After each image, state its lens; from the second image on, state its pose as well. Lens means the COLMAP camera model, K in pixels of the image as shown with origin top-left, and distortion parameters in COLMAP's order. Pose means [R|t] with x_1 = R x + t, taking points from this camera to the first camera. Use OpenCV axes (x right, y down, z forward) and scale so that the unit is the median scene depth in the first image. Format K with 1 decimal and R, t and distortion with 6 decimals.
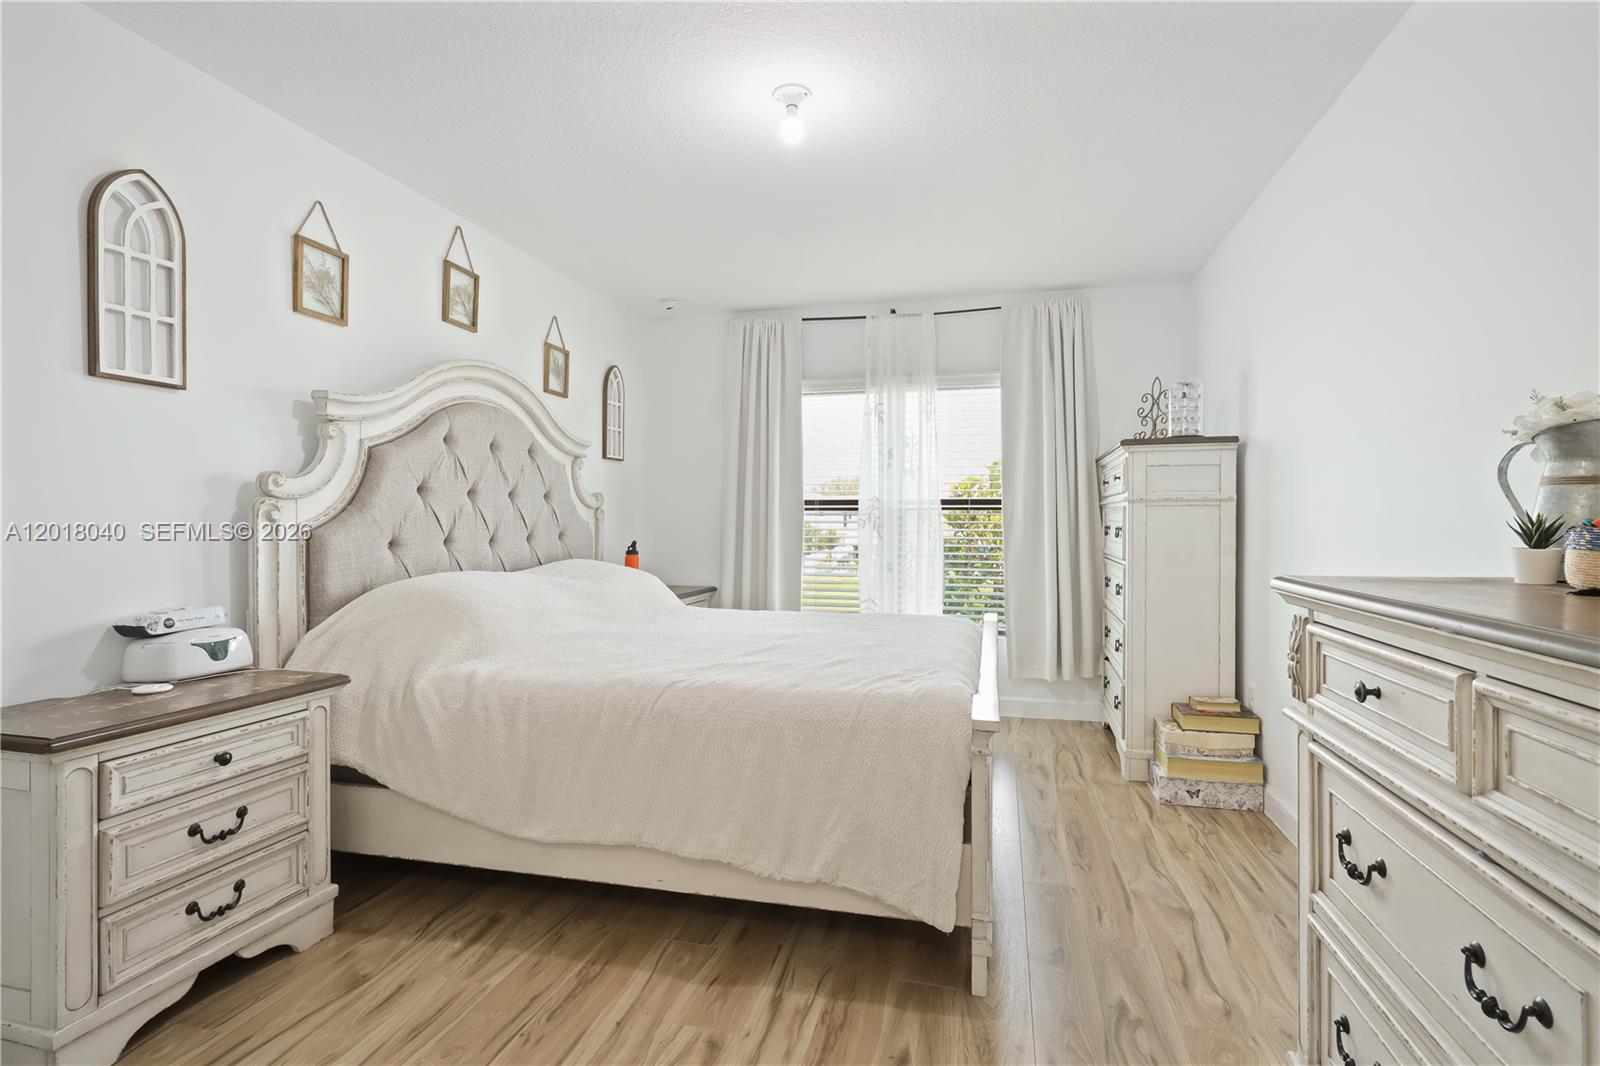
lens RADIAL K [[770.5, 0, 806.8], [0, 770.5, 541.0], [0, 0, 1]] dist [0.004345, 0.001005]
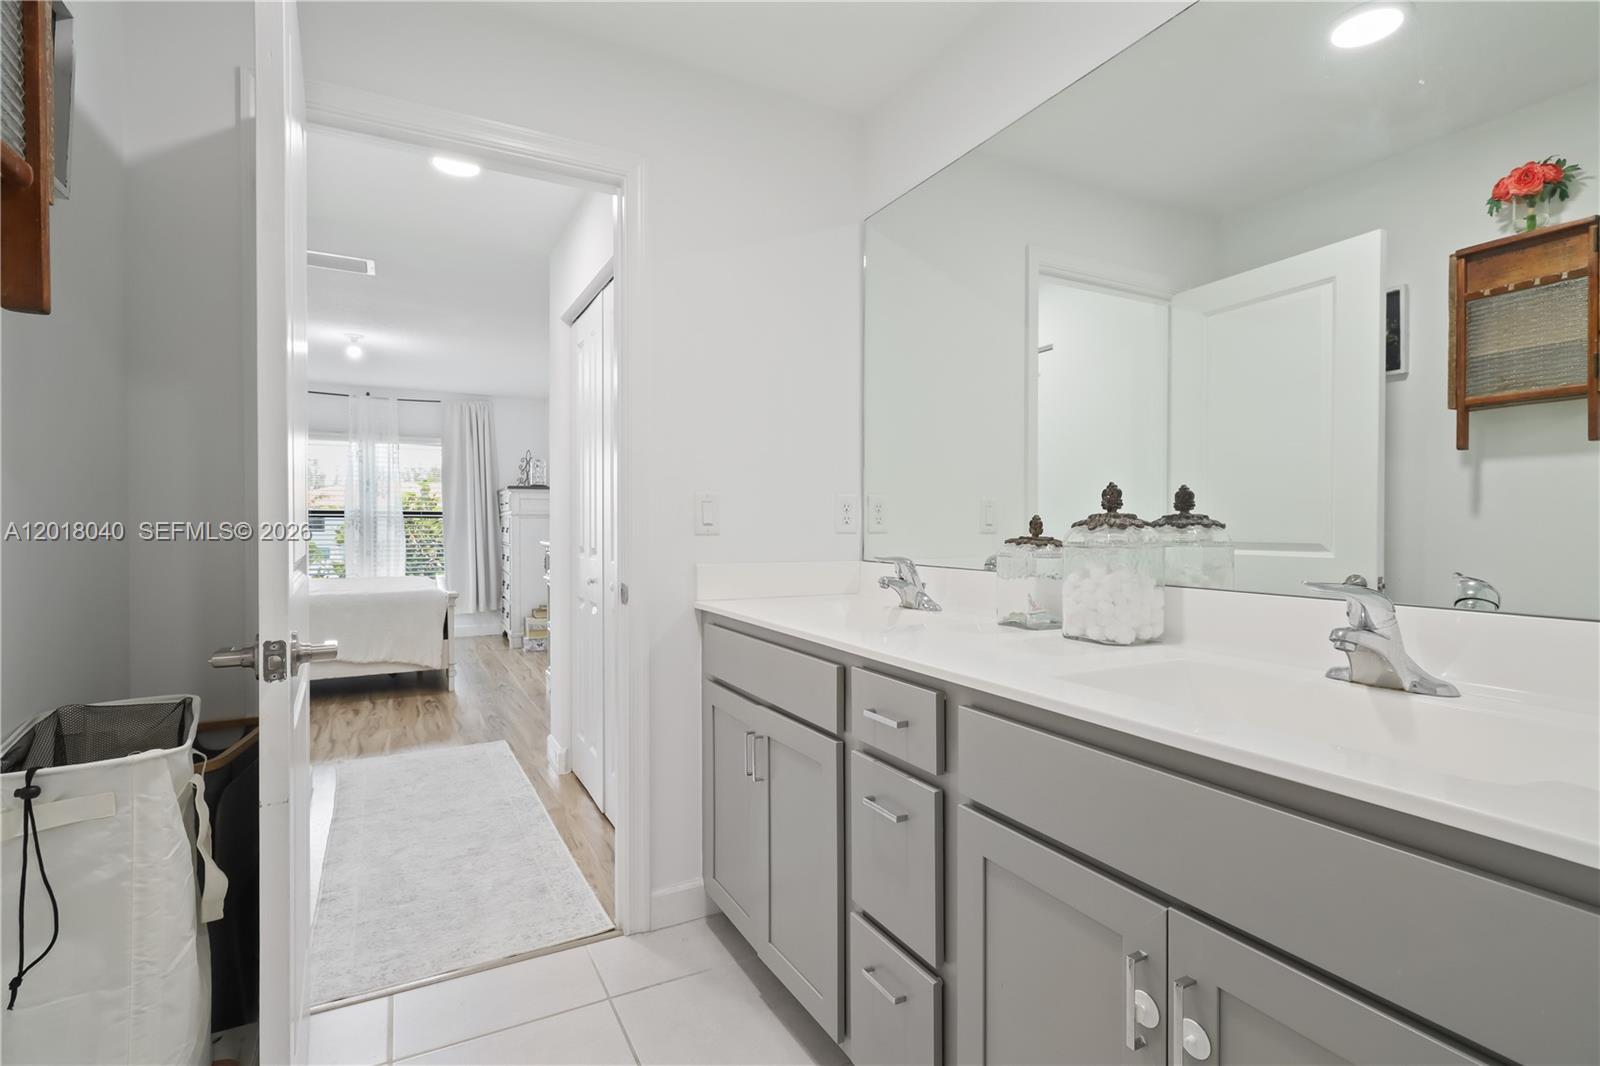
lens RADIAL K [[770.5, 0, 806.8], [0, 770.5, 541.0], [0, 0, 1]] dist [0.004345, 0.001005]
pose [[0.748070, -0.007437, 0.663578, -0.301809], [0.012195, 0.999922, -0.002541, 0.027420], [-0.663508, 0.009993, 0.748103, -0.889535]]
